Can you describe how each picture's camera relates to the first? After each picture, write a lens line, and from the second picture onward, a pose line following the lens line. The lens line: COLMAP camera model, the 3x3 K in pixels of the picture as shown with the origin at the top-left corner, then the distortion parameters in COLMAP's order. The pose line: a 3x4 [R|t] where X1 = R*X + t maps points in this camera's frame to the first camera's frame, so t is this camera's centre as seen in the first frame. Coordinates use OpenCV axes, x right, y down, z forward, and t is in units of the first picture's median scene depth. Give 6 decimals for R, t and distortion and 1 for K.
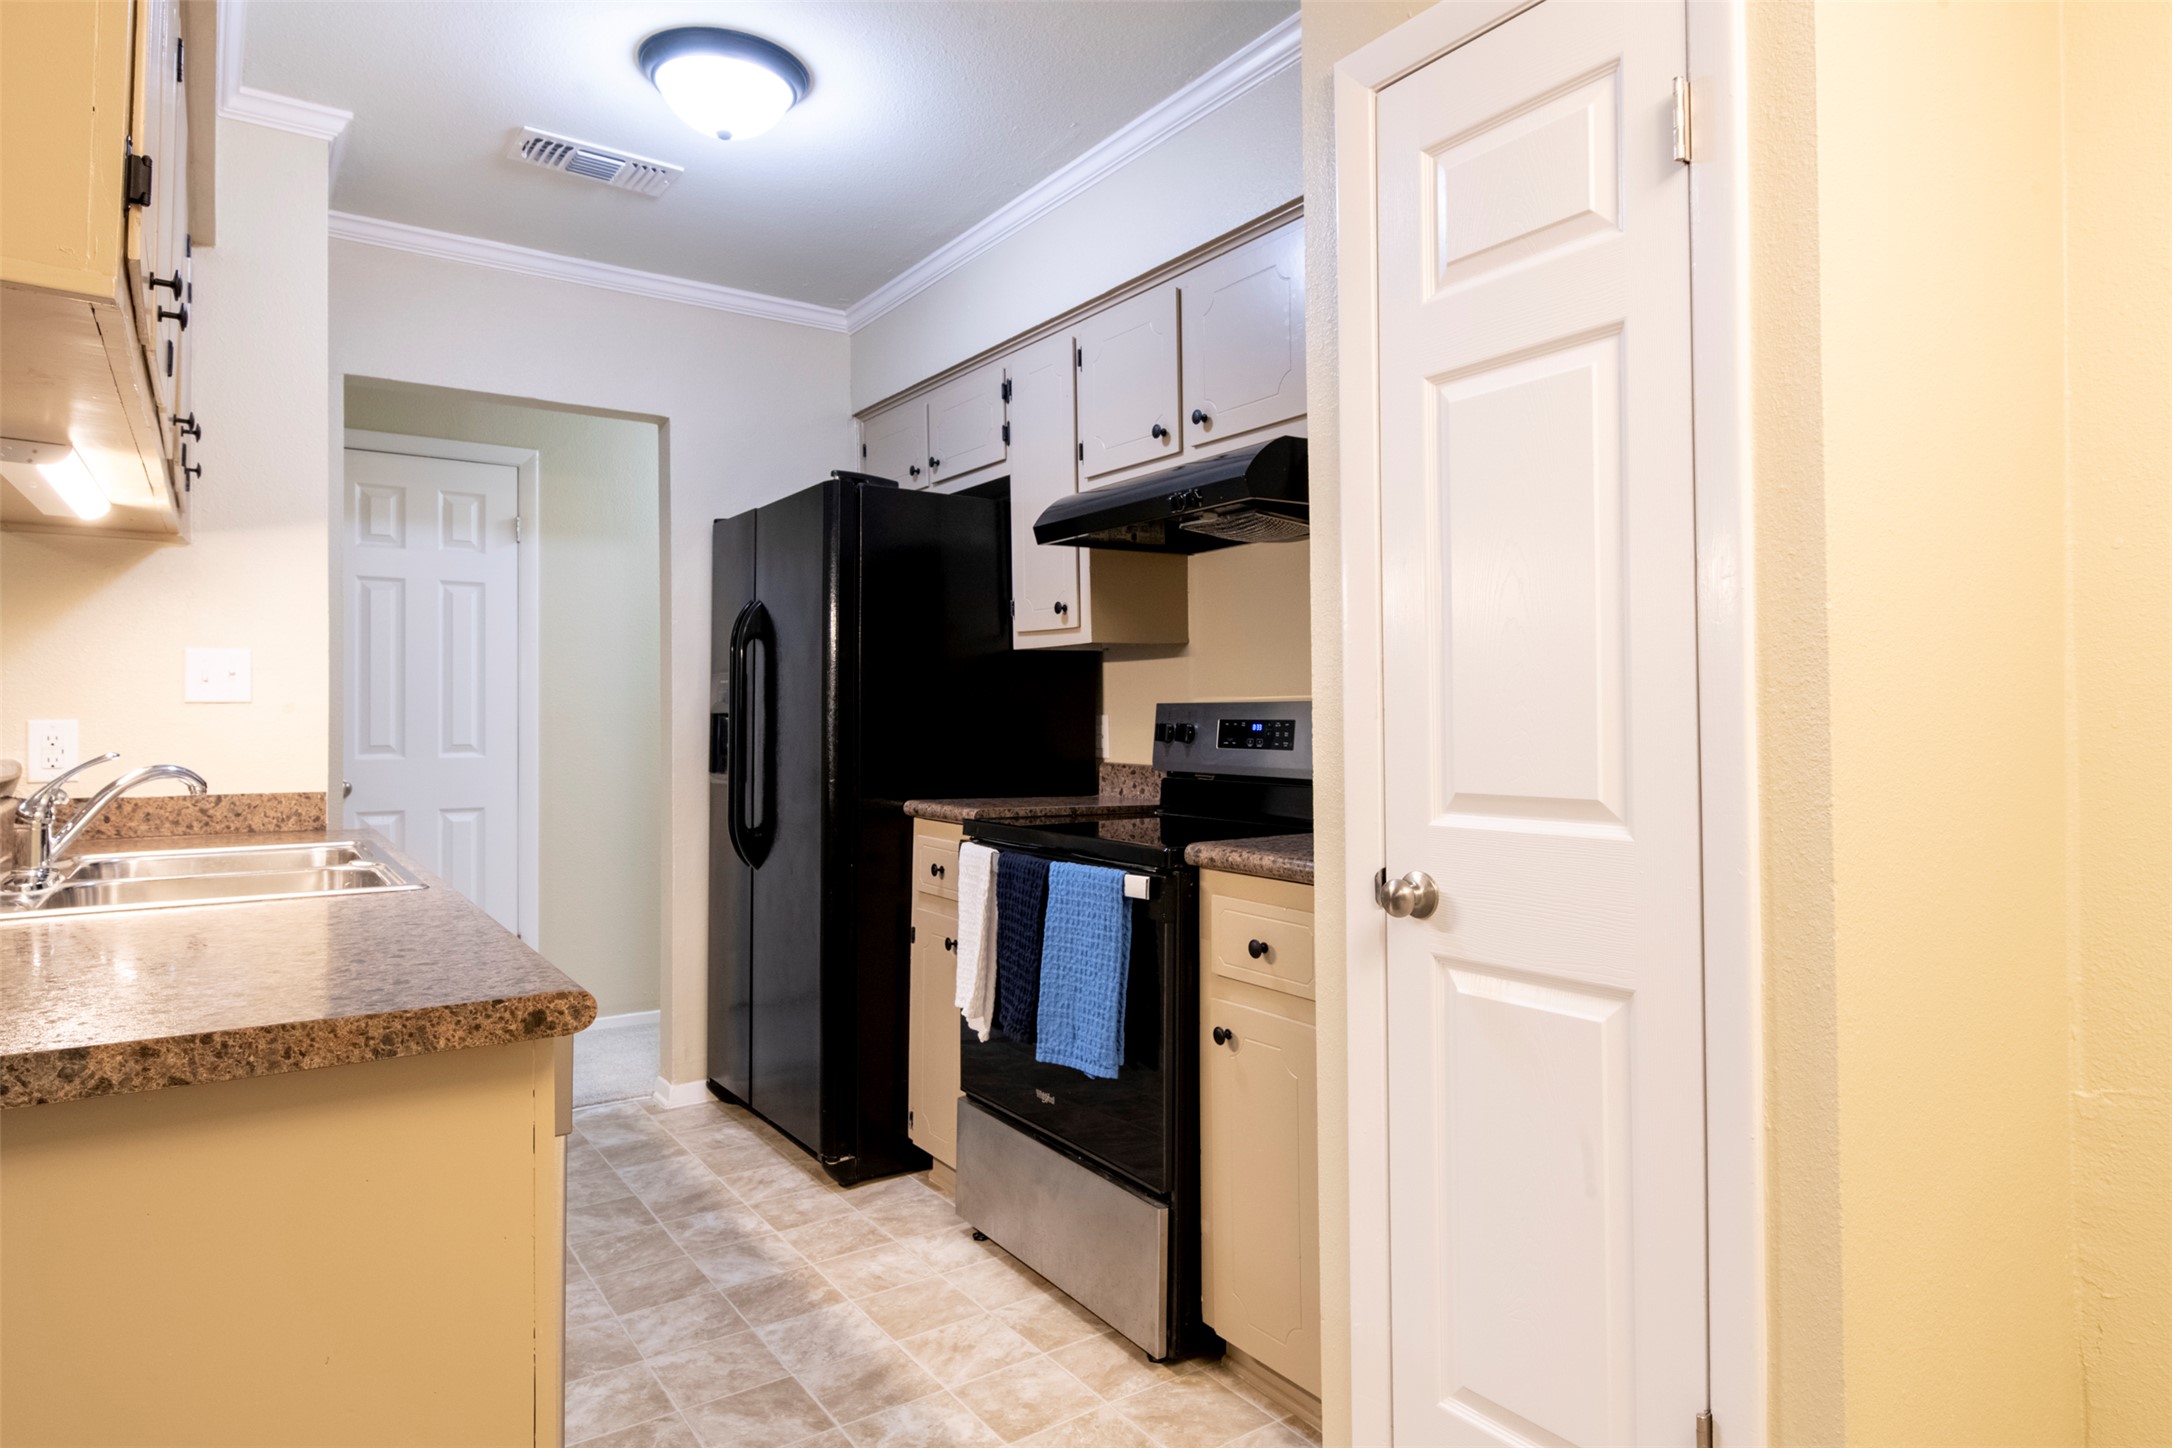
lens RADIAL K [[1225.0, 0, 1086.0], [0, 1225.0, 724.0], [0, 0, 1]] dist [-0.000160, -0.000190]
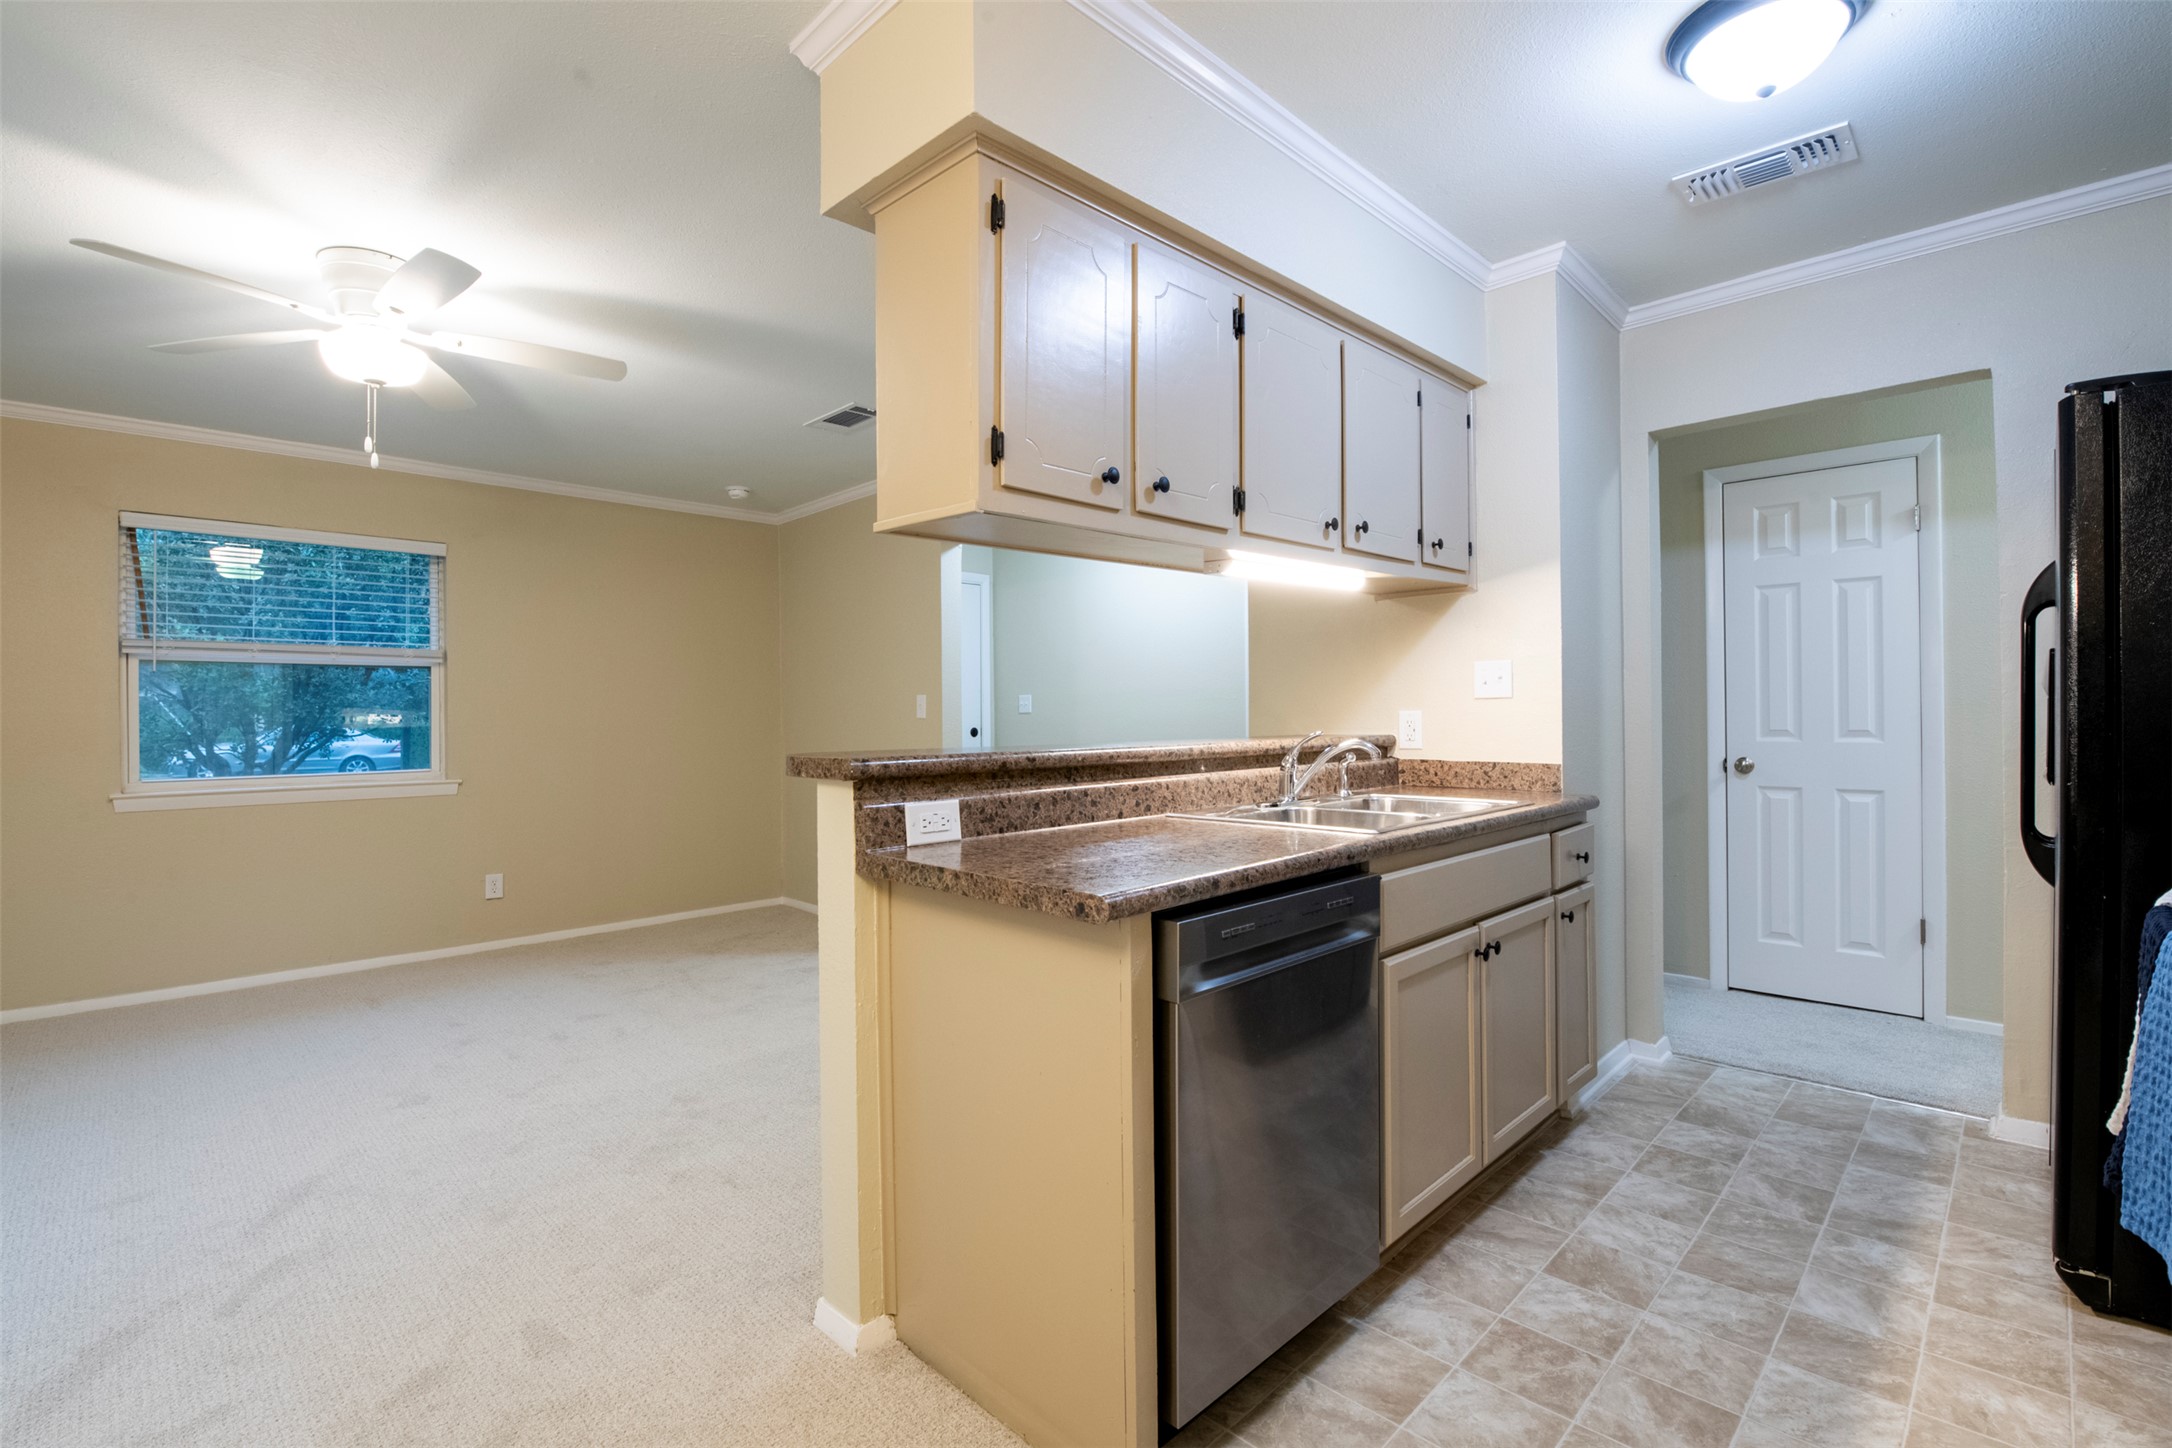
lens RADIAL K [[959.7, 0, 1091.5], [0, 959.7, 719.4], [0, 0, 1]] dist [-0.027930, -0.000755]
pose [[0.180998, 0.004624, -0.983473, 0.297006], [0.004771, 0.999973, 0.005580, -0.000731], [0.983472, -0.005702, 0.180971, 0.323599]]
